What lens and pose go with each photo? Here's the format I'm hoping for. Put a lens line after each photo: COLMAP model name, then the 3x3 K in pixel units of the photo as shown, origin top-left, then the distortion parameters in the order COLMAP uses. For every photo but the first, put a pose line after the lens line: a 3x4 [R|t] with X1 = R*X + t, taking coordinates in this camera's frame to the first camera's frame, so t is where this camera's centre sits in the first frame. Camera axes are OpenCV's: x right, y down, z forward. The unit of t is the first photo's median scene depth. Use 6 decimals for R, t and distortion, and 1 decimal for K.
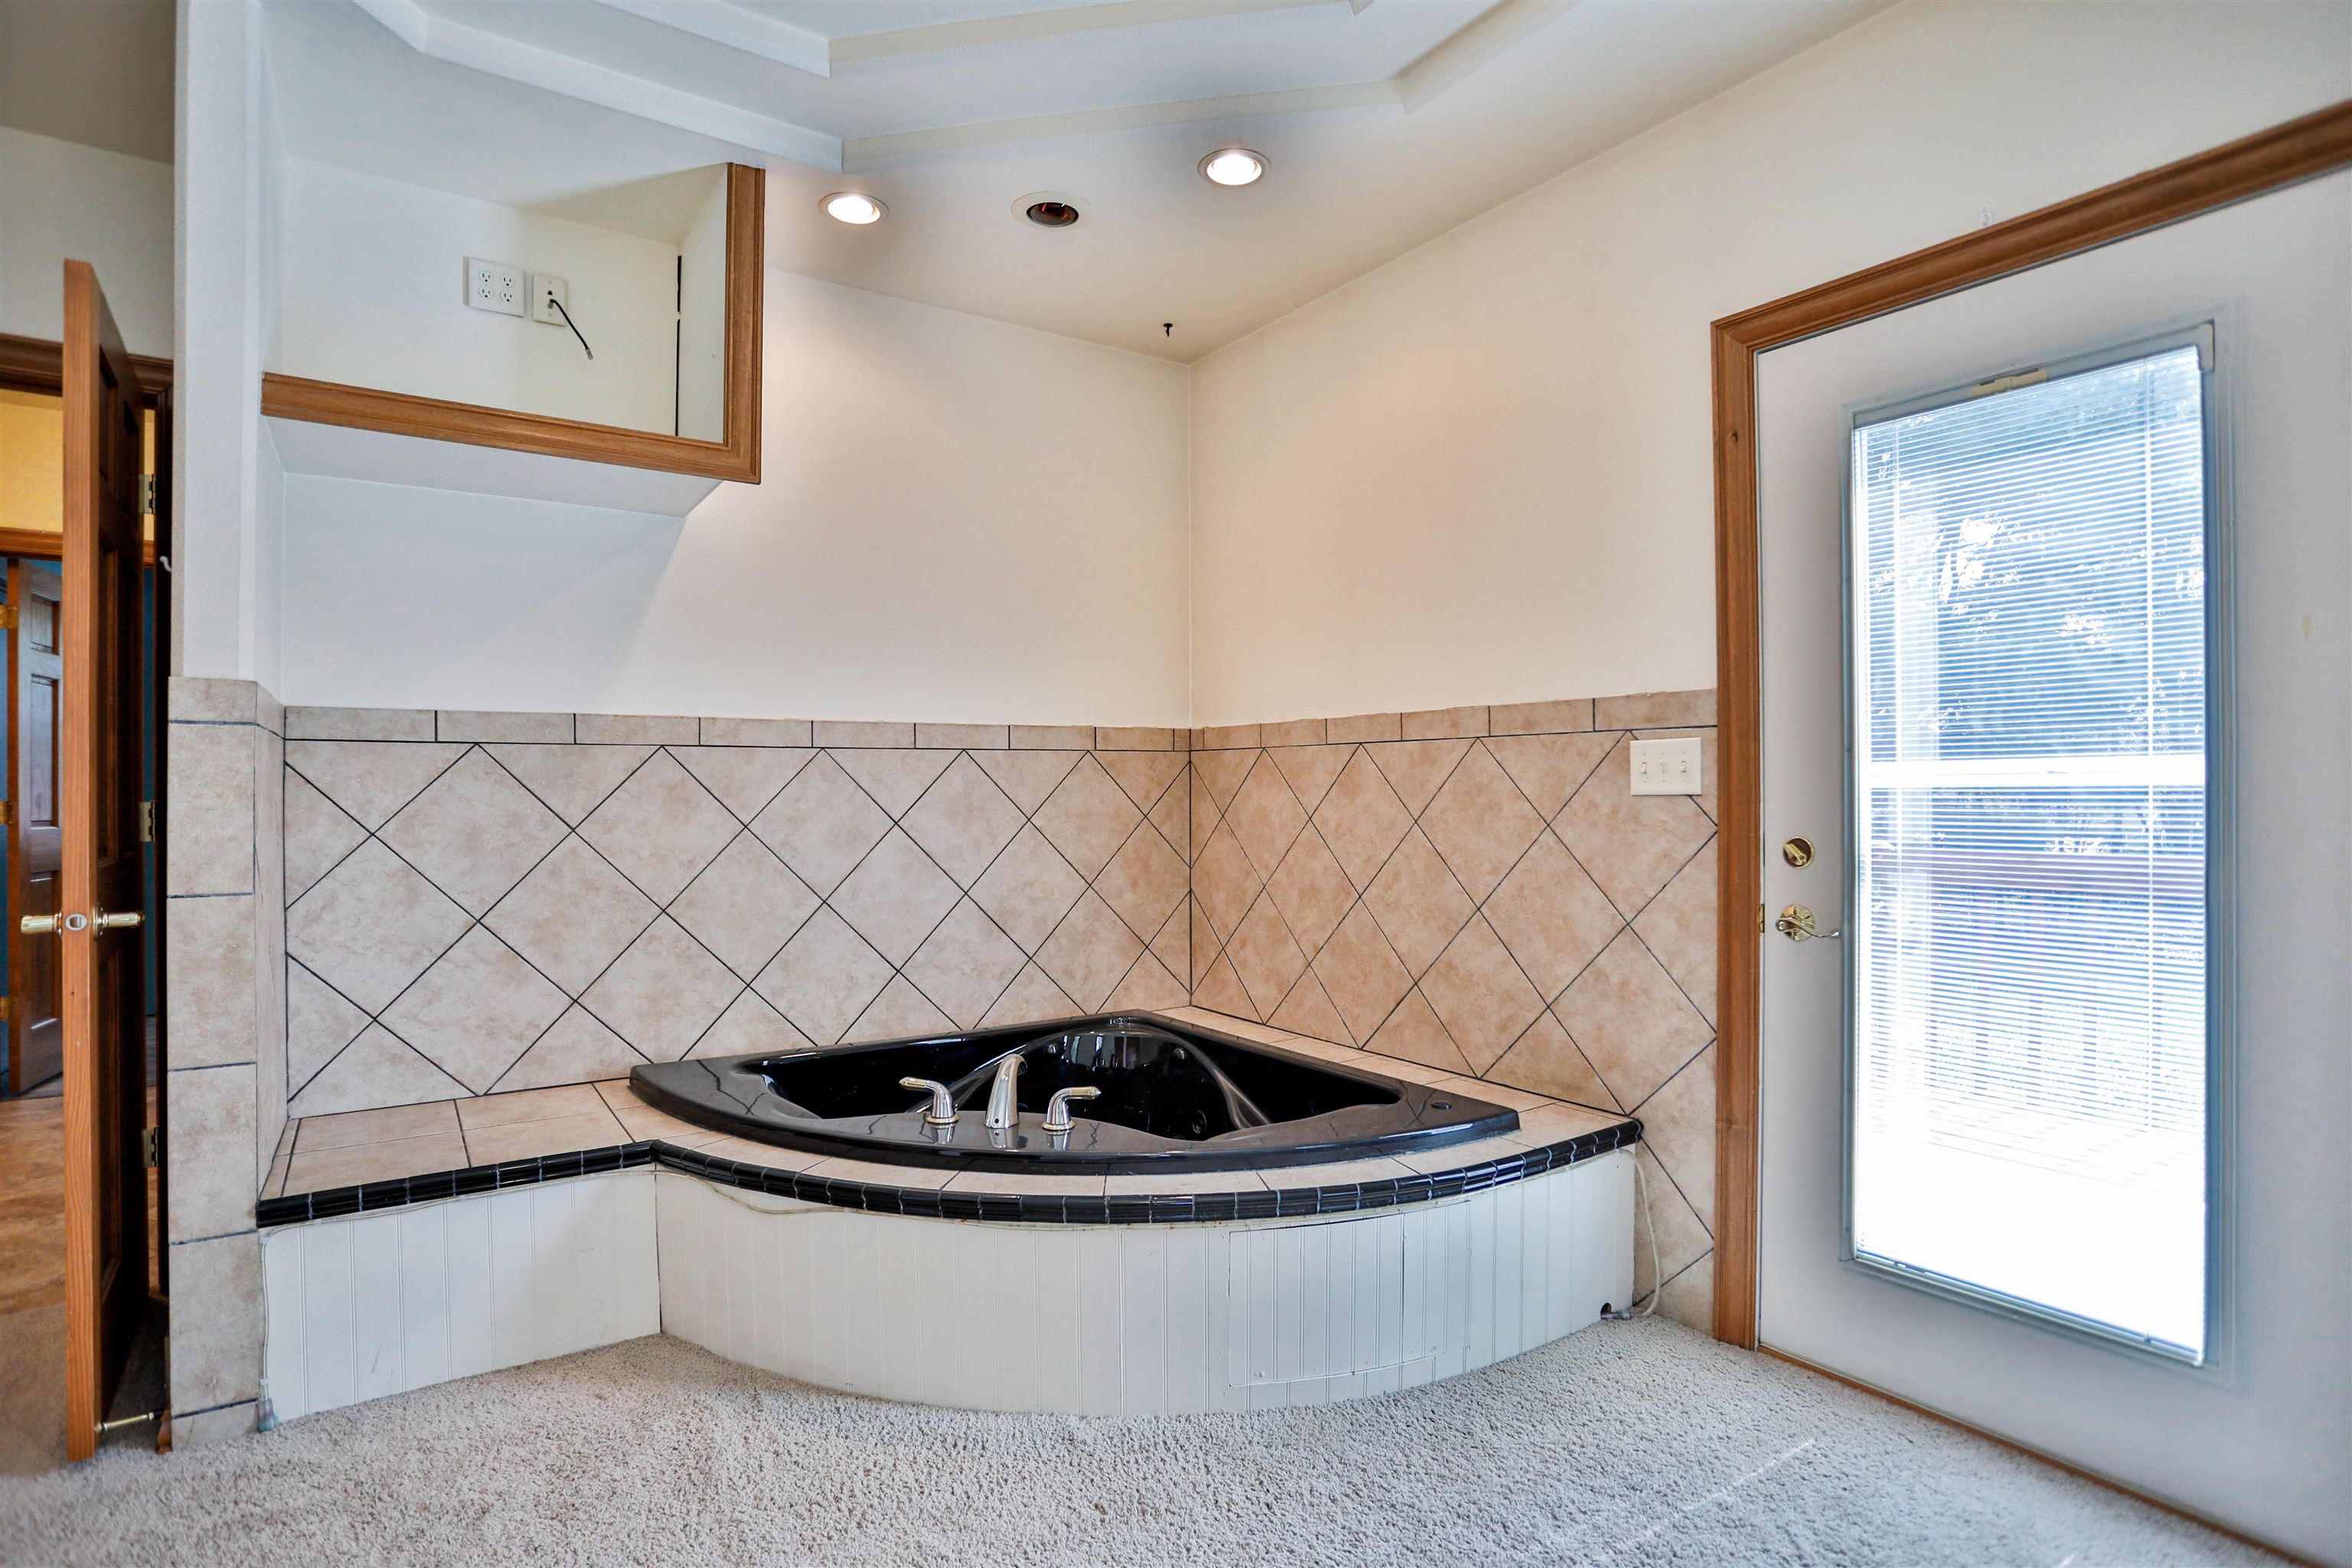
lens RADIAL K [[1139.0, 0, 1162.8], [0, 1139.0, 790.2], [0, 0, 1]] dist [-0.054967, 0.019458]
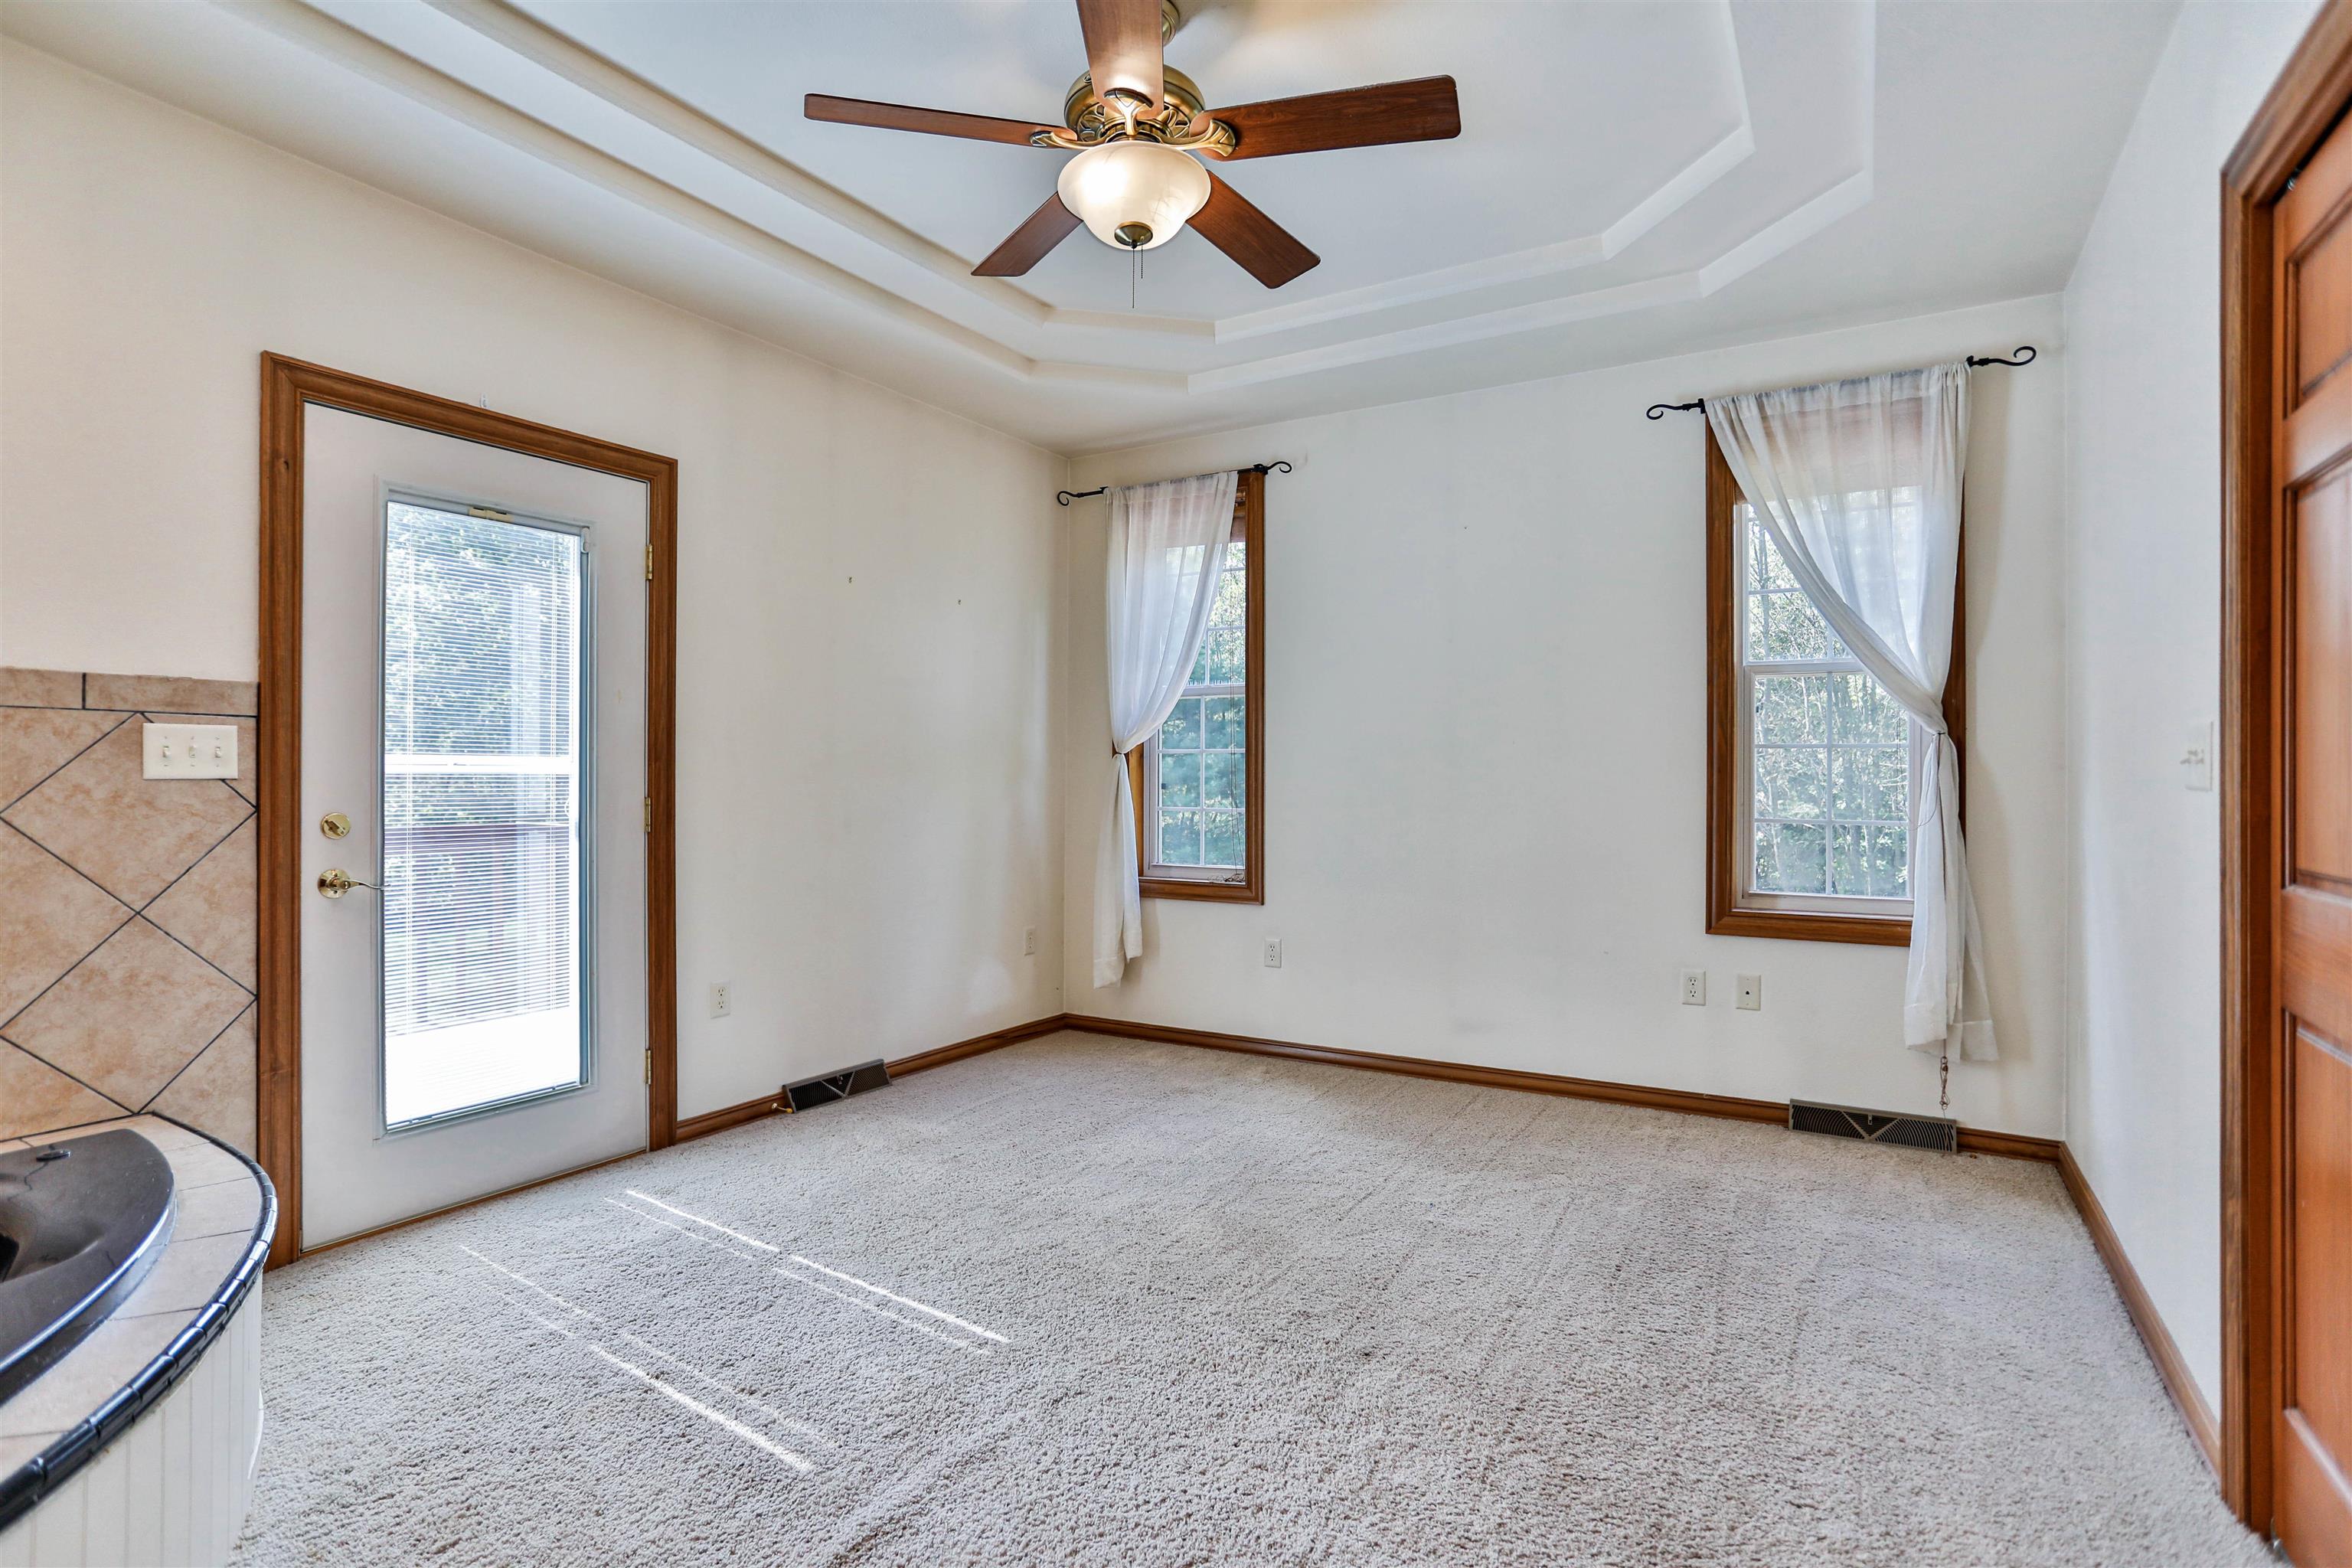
lens RADIAL K [[1139.0, 0, 1165.7], [0, 1139.0, 776.1], [0, 0, 1]] dist [-0.054967, 0.019458]
pose [[-0.405799, 0.007493, 0.913932, -1.013232], [0.001143, 0.999970, -0.007691, 0.012567], [-0.913962, -0.002076, -0.405795, 0.733465]]
